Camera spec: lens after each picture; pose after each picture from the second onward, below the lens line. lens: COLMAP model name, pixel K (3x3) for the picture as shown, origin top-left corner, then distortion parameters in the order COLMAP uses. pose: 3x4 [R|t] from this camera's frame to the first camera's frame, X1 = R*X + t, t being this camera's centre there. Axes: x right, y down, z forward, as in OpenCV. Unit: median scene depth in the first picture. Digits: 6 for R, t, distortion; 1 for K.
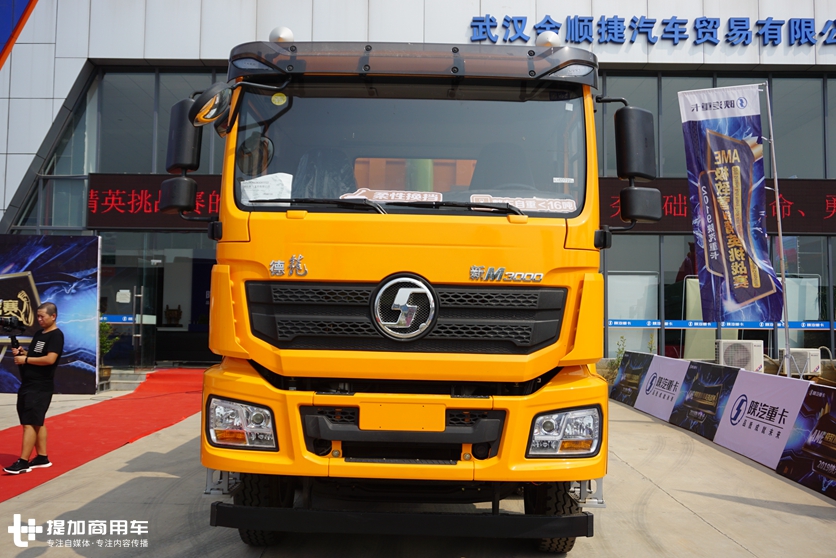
lens RADIAL K [[829.1, 0, 418.0], [0, 829.1, 279.0], [0, 0, 1]] dist [-0.008556, 0.009240]
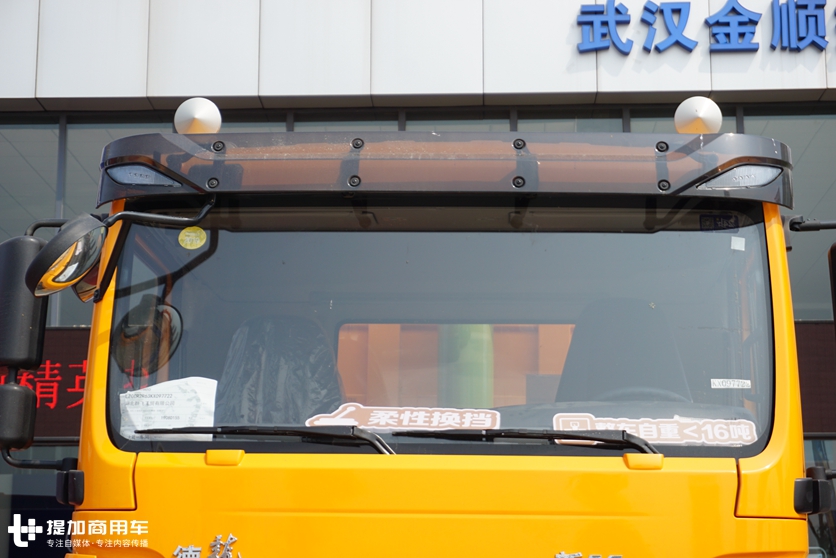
lens RADIAL K [[1773.5, 0, 418.0], [0, 1773.5, 279.0], [0, 0, 1]] dist [-0.014556, 0.421826]
pose [[0.999142, -0.017221, -0.037658, 0.020771], [0.011923, 0.990550, -0.136635, -0.033065], [0.039656, 0.136069, 0.989905, -0.126069]]
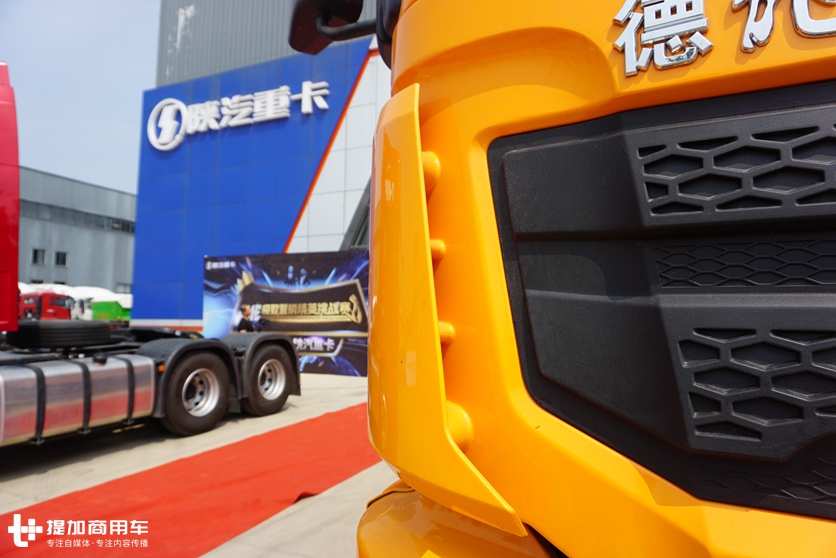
lens RADIAL K [[509.2, 0, 418.0], [0, 509.2, 279.0], [0, 0, 1]] dist [-0.006383, -0.002503]
pose [[0.908981, -0.032727, -0.415550, -0.165258], [0.022030, 0.999292, -0.030512, 0.039860], [0.416254, 0.018581, 0.909058, 0.839415]]
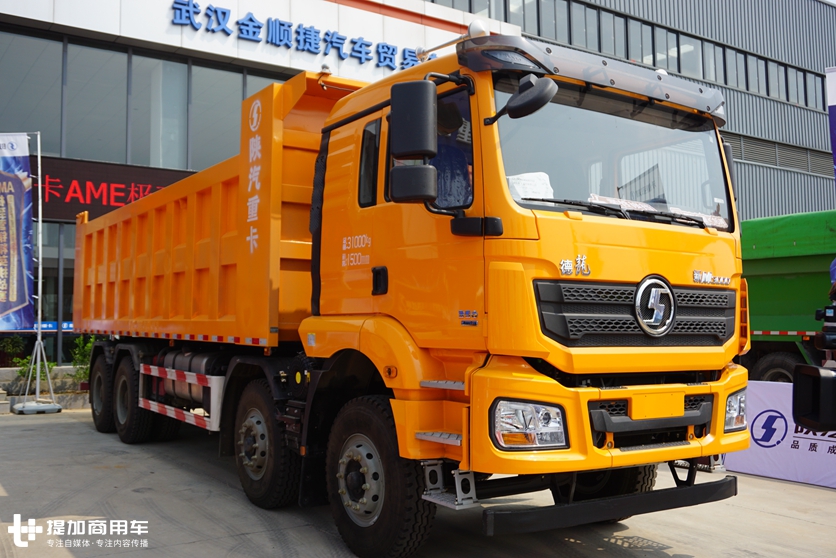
lens RADIAL K [[829.1, 0, 418.0], [0, 829.1, 279.0], [0, 0, 1]] dist [-0.008556, 0.009240]
pose [[0.822116, 0.019032, 0.569001, -0.850586], [-0.018214, 0.999809, -0.007125, 0.010990], [-0.569028, -0.004506, 0.822306, 0.257448]]
